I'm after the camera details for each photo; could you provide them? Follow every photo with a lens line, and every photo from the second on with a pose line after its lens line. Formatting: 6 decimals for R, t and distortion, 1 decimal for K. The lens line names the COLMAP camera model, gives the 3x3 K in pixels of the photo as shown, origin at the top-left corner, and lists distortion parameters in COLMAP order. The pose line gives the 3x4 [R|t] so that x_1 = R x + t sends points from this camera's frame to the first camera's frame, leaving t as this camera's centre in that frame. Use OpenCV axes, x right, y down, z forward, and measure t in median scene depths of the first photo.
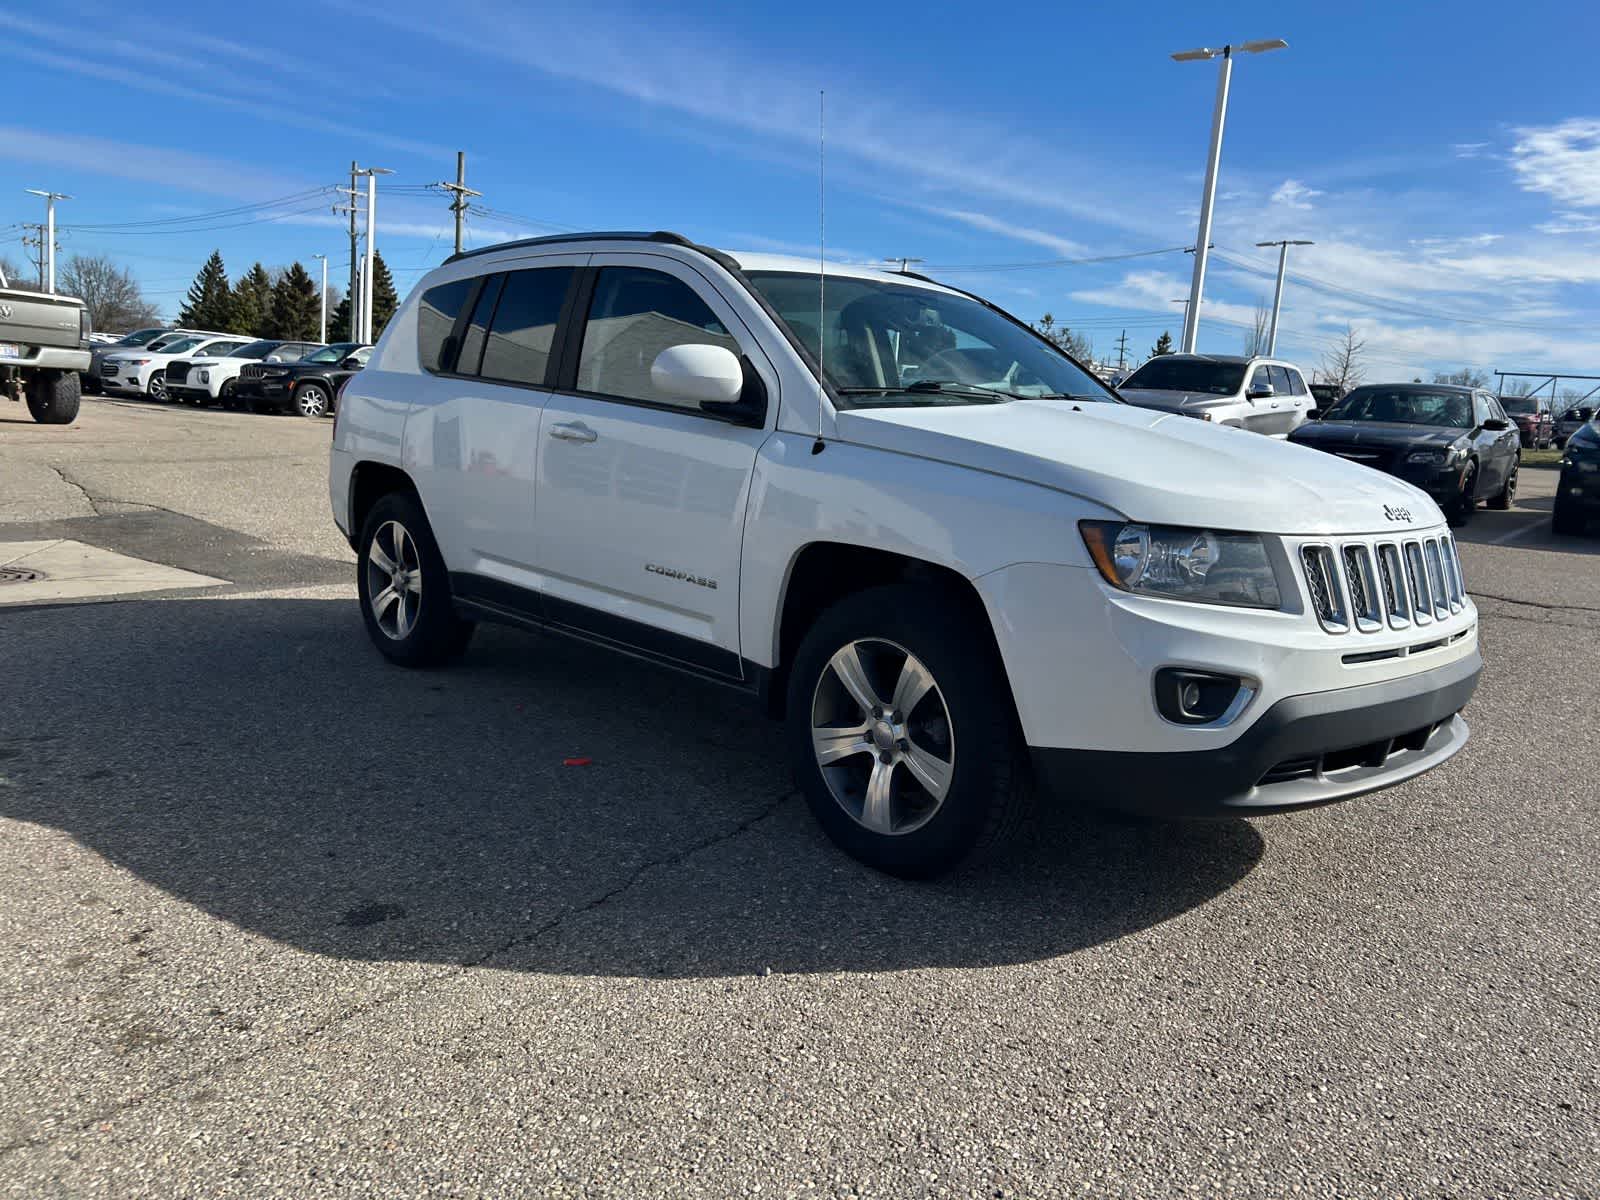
lens RADIAL K [[1196.8, 0, 811.0], [0, 1196.8, 594.4], [0, 0, 1]] dist [0.053357, -0.054345]
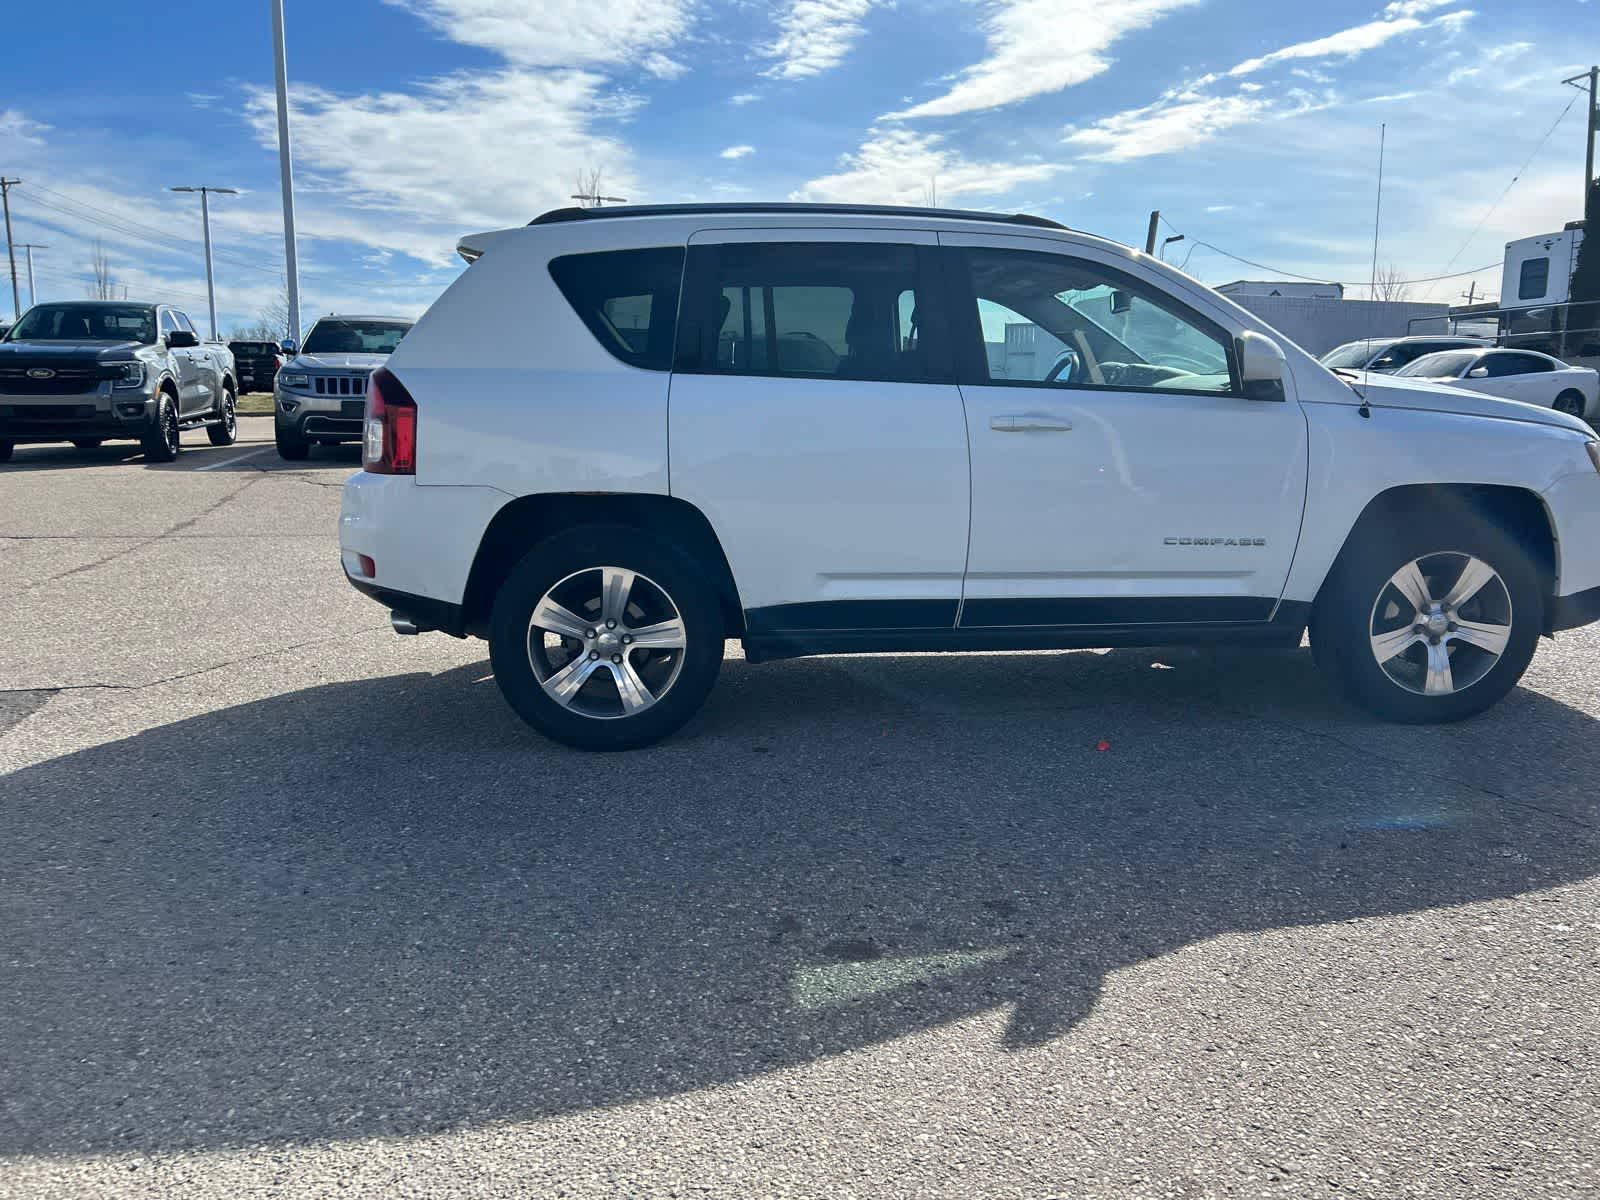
lens RADIAL K [[1196.8, 0, 814.8], [0, 1196.8, 608.2], [0, 0, 1]] dist [0.053357, -0.054345]
pose [[0.609175, -0.195464, 0.768570, -1.213814], [0.158510, 0.979603, 0.123498, -0.153518], [-0.777033, 0.046594, 0.627733, 0.596654]]
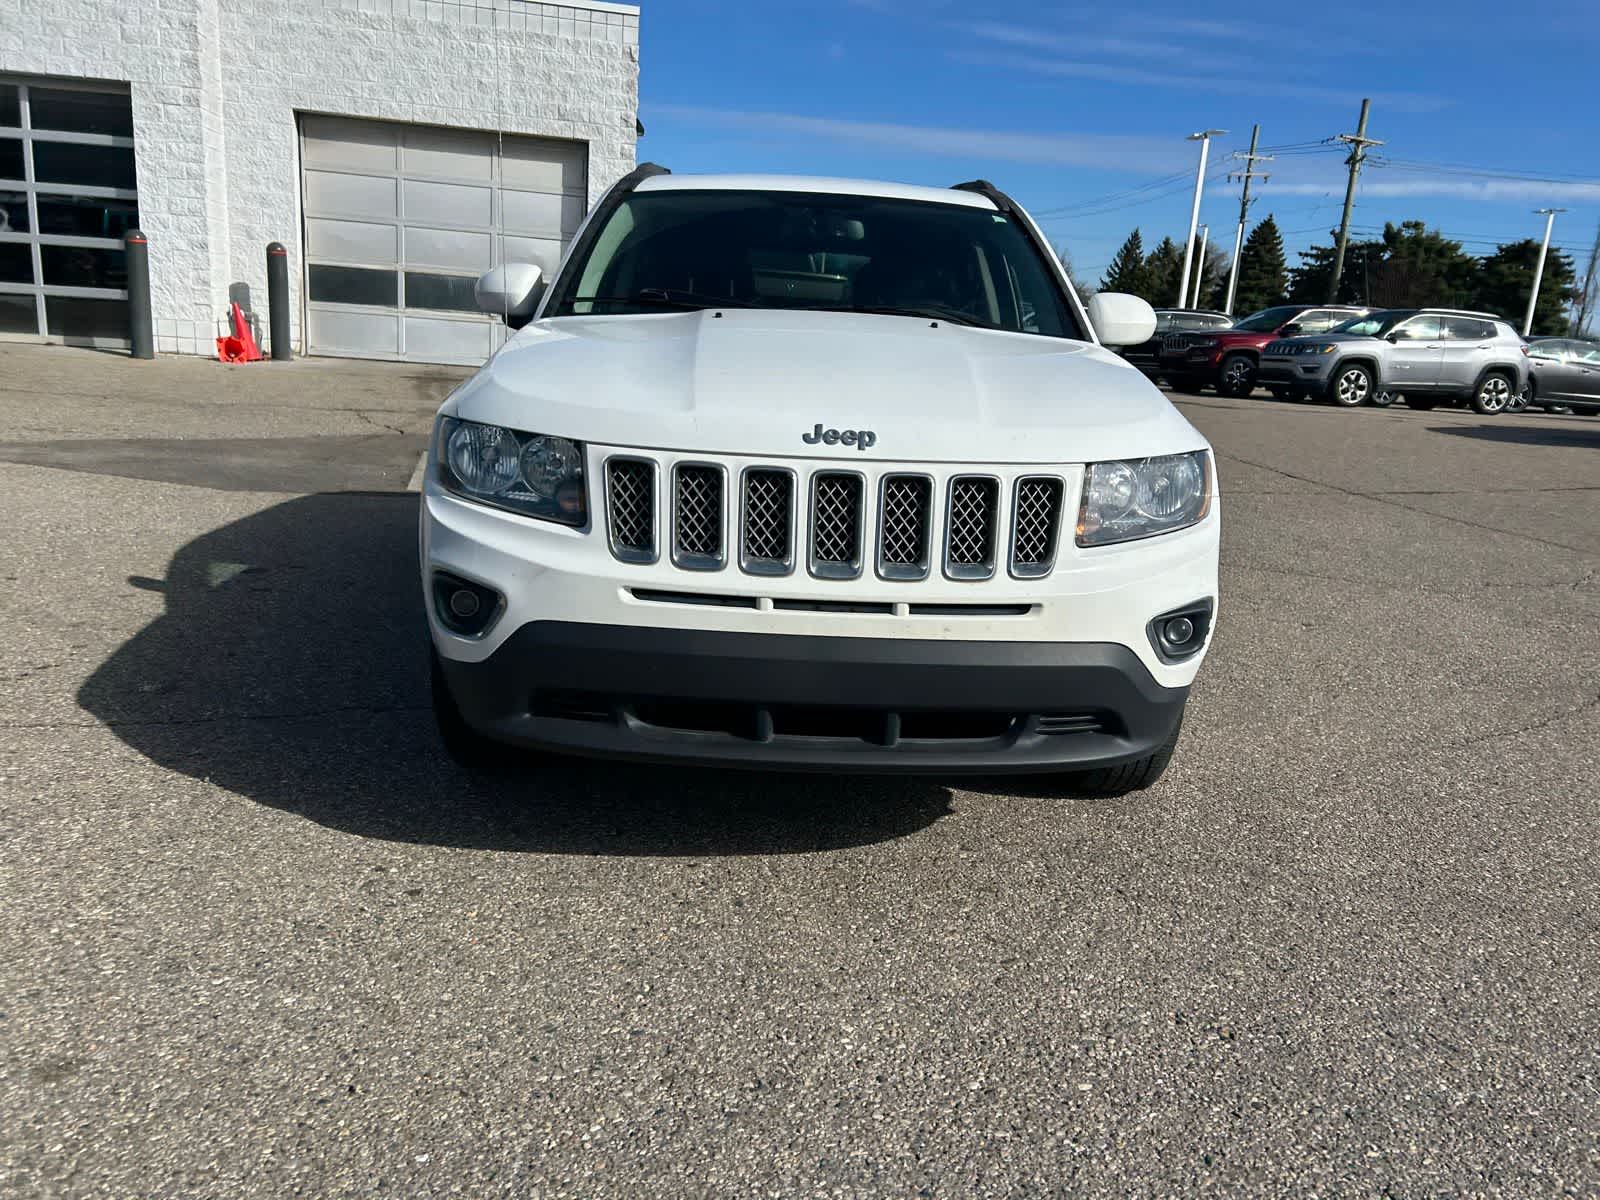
lens RADIAL K [[1196.8, 0, 812.4], [0, 1196.8, 614.5], [0, 0, 1]] dist [0.053357, -0.054345]
pose [[0.754657, 0.137745, -0.641497, 0.828383], [-0.112430, 0.990401, 0.080401, -0.010945], [0.646415, 0.011448, 0.762900, 0.330311]]
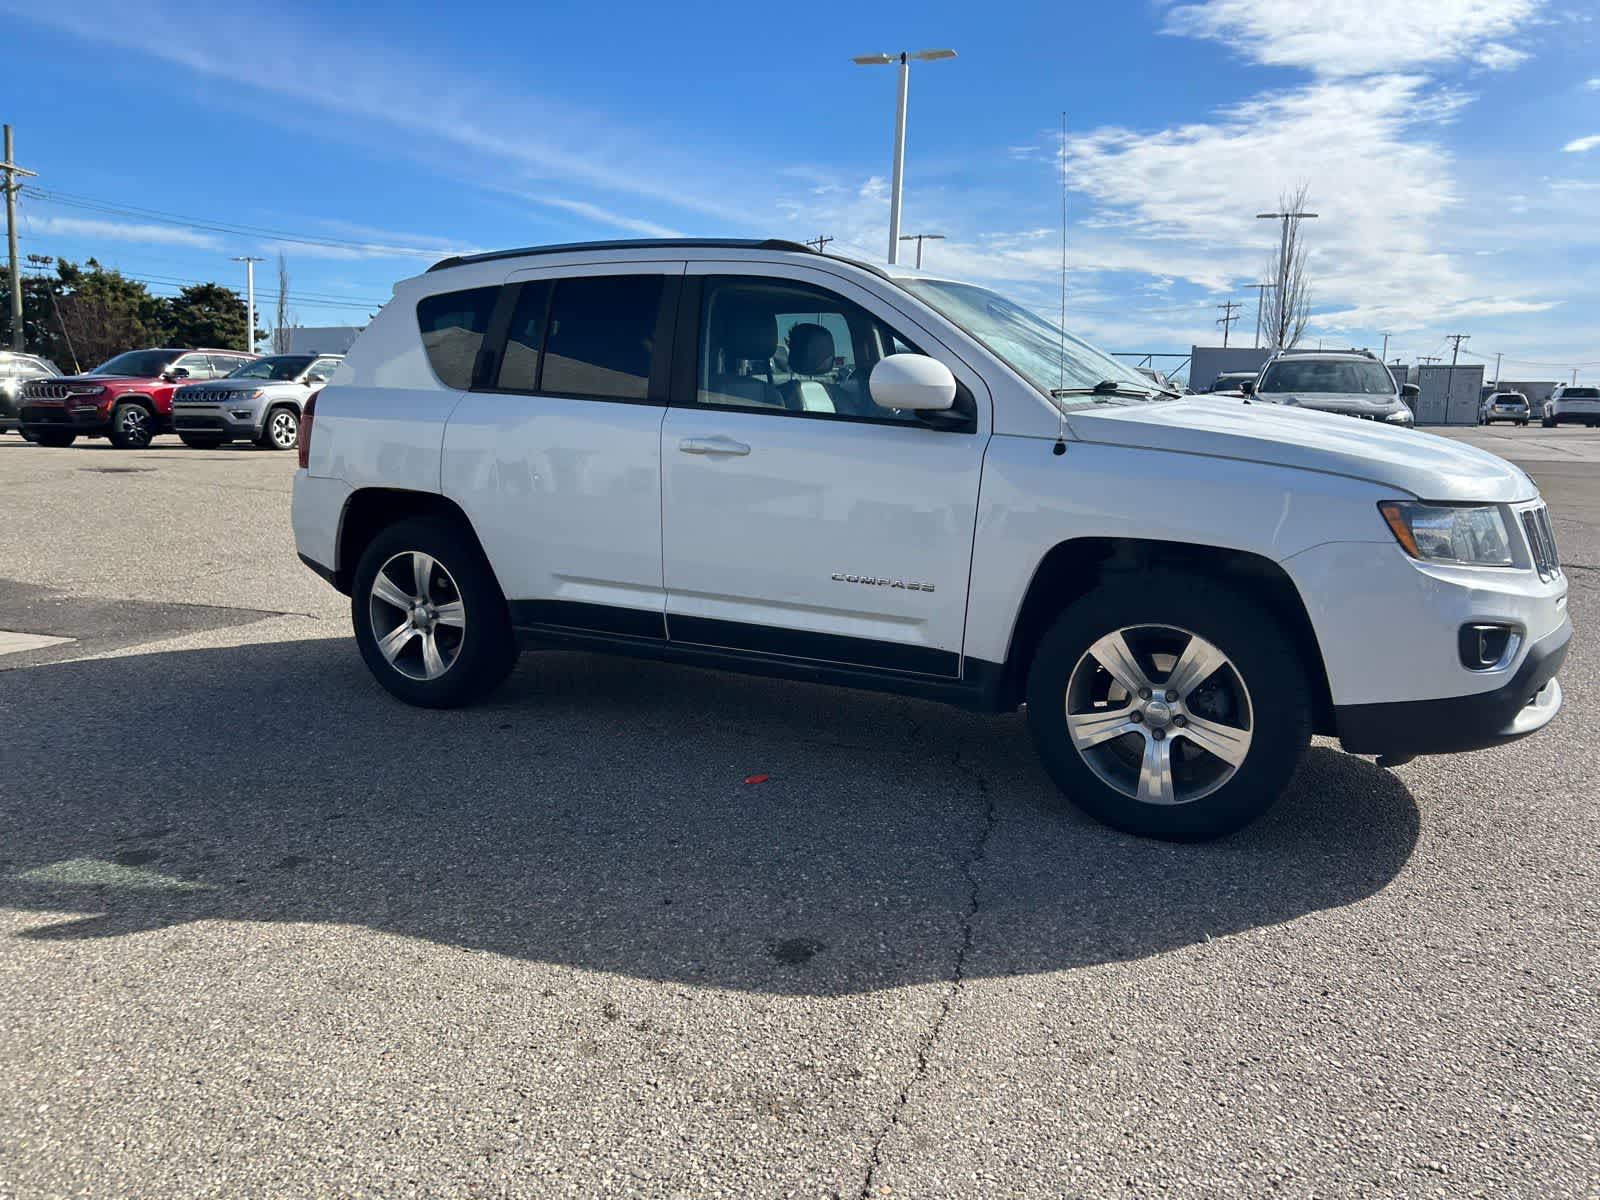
lens RADIAL K [[1196.8, 0, 814.1], [0, 1196.8, 597.6], [0, 0, 1]] dist [0.053357, -0.054345]
pose [[0.951834, -0.085248, 0.294526, -0.468033], [0.082282, 0.996356, 0.022471, -0.030686], [-0.295368, 0.002845, 0.955379, 0.050442]]
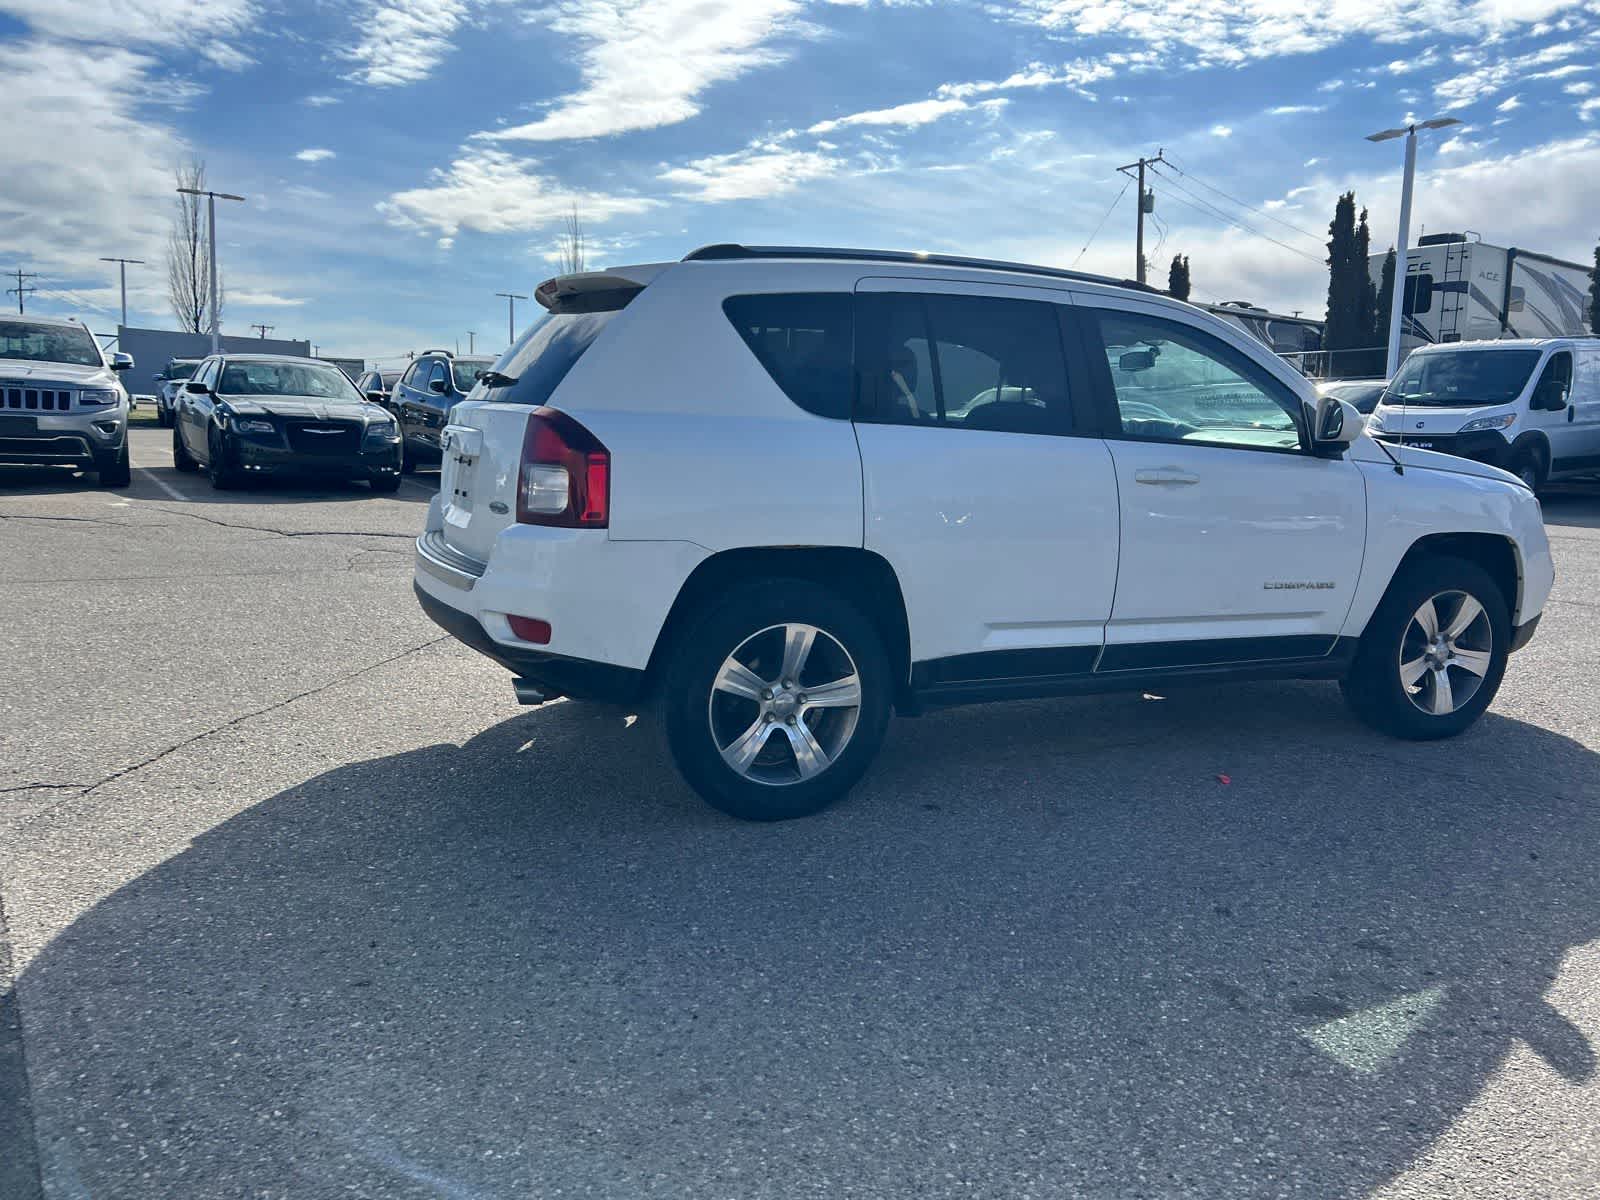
lens RADIAL K [[1196.8, 0, 815.6], [0, 1196.8, 576.2], [0, 0, 1]] dist [0.053357, -0.054345]
pose [[0.327295, -0.166425, 0.930151, -1.423564], [0.139877, 0.982056, 0.126493, -0.251519], [-0.934512, 0.088707, 0.344701, 1.044930]]
